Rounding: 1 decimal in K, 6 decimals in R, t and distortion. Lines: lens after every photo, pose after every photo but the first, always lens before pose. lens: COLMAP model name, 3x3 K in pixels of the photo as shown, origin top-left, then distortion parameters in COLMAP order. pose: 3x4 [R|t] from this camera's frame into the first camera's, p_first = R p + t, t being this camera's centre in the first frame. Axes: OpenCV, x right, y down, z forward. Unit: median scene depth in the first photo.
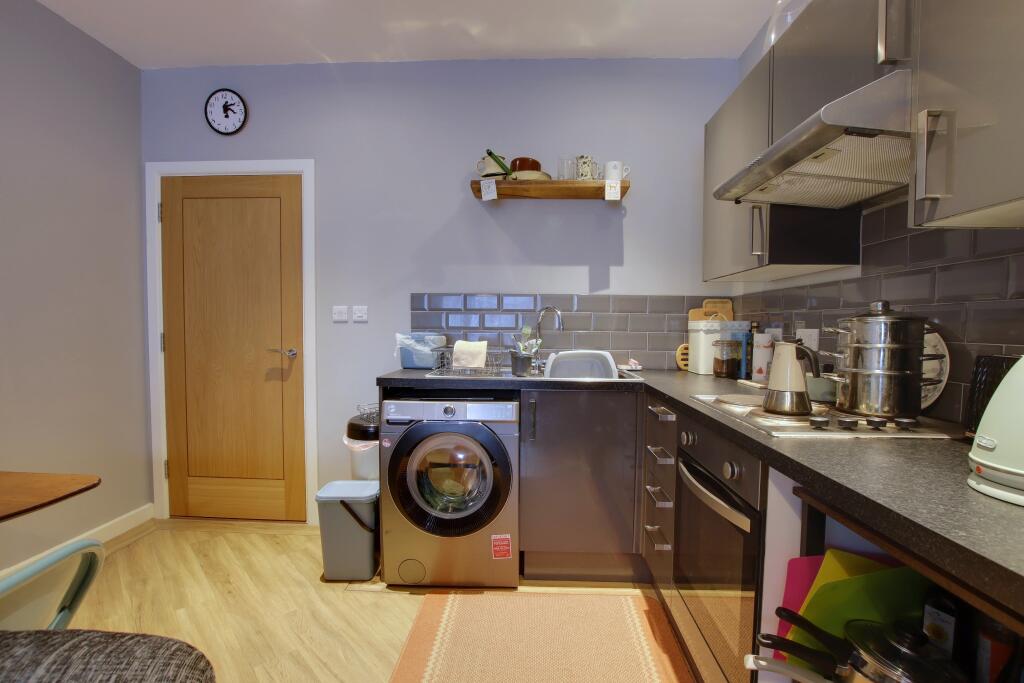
lens RADIAL K [[486.6, 0, 510.3], [0, 486.6, 345.7], [0, 0, 1]] dist [-0.026491, -0.000013]
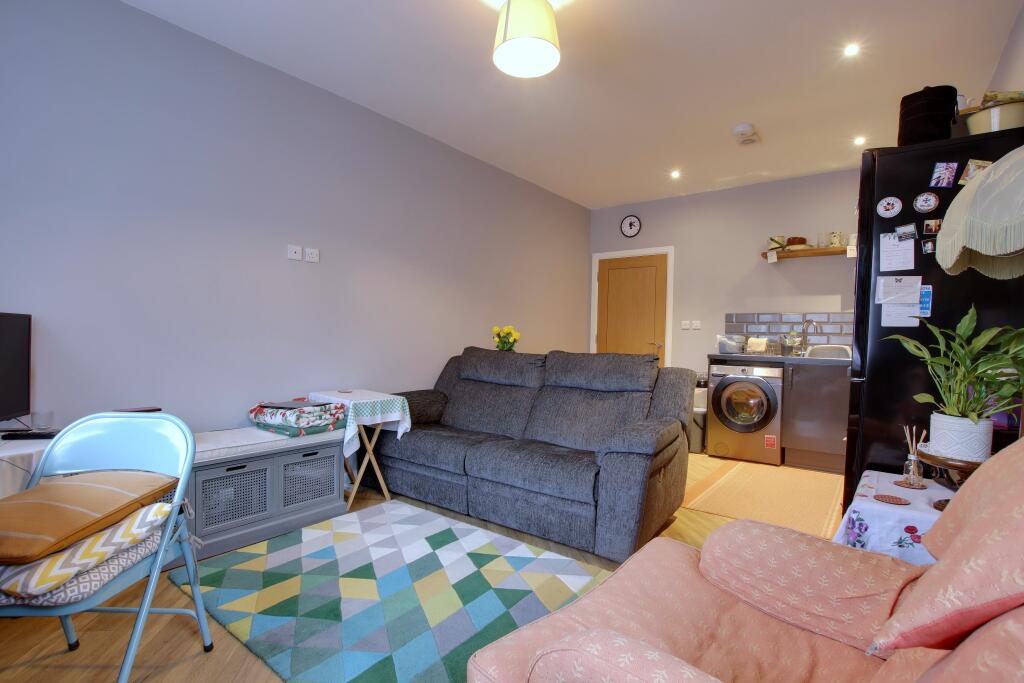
lens RADIAL K [[486.6, 0, 510.3], [0, 486.6, 345.7], [0, 0, 1]] dist [-0.026491, -0.000013]
pose [[0.817926, 0.019160, -0.575004, 0.202009], [-0.040813, 0.998860, -0.024772, 0.100645], [0.573874, 0.043729, 0.817776, -1.052364]]
